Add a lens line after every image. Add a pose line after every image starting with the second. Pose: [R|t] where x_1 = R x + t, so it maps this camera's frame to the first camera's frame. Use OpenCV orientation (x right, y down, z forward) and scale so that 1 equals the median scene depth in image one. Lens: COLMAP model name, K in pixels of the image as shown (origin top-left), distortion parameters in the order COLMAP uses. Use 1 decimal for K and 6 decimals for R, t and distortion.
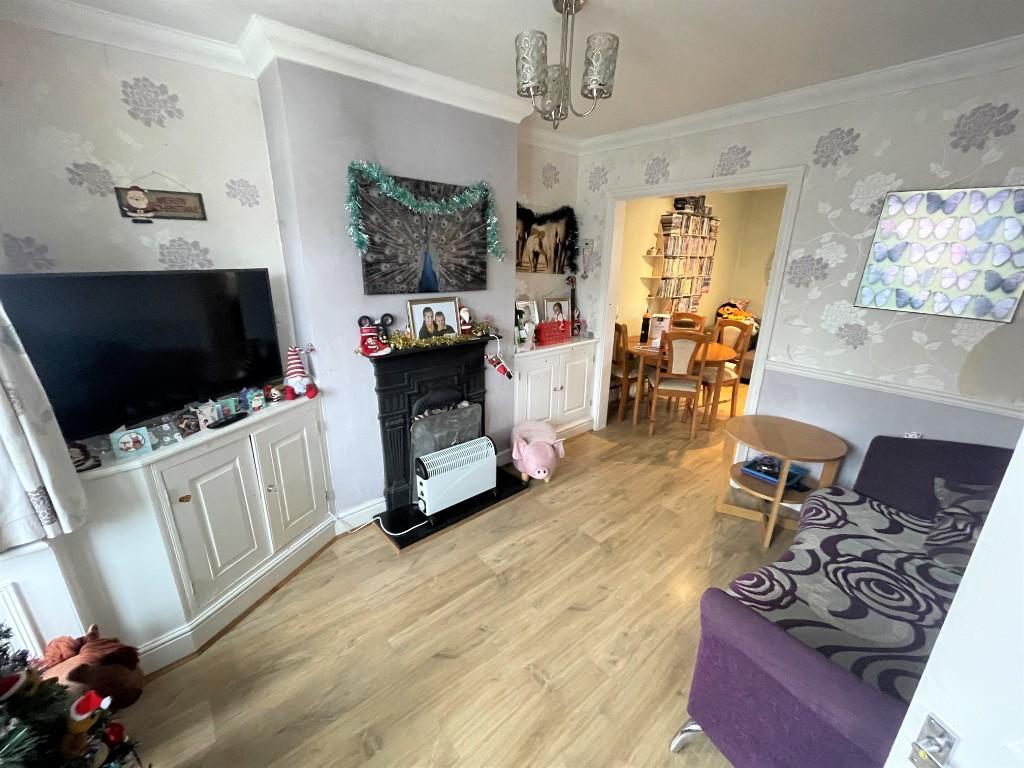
lens RADIAL K [[411.5, 0, 515.2], [0, 411.5, 383.5], [0, 0, 1]] dist [0.000465, 0.000099]
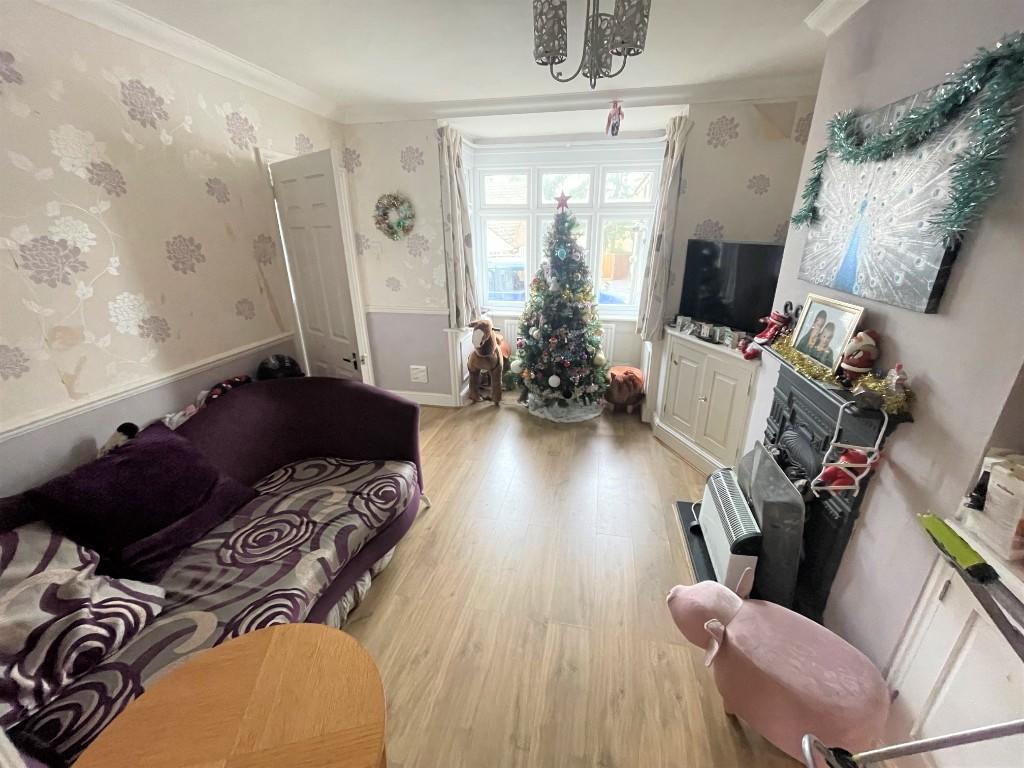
lens RADIAL K [[411.5, 0, 515.9], [0, 411.5, 382.9], [0, 0, 1]] dist [0.000465, 0.000099]
pose [[-0.785622, 0.213291, -0.580780, 0.592442], [-0.186822, 0.813104, 0.551325, -0.366052], [0.589827, 0.541635, -0.598945, 1.172387]]
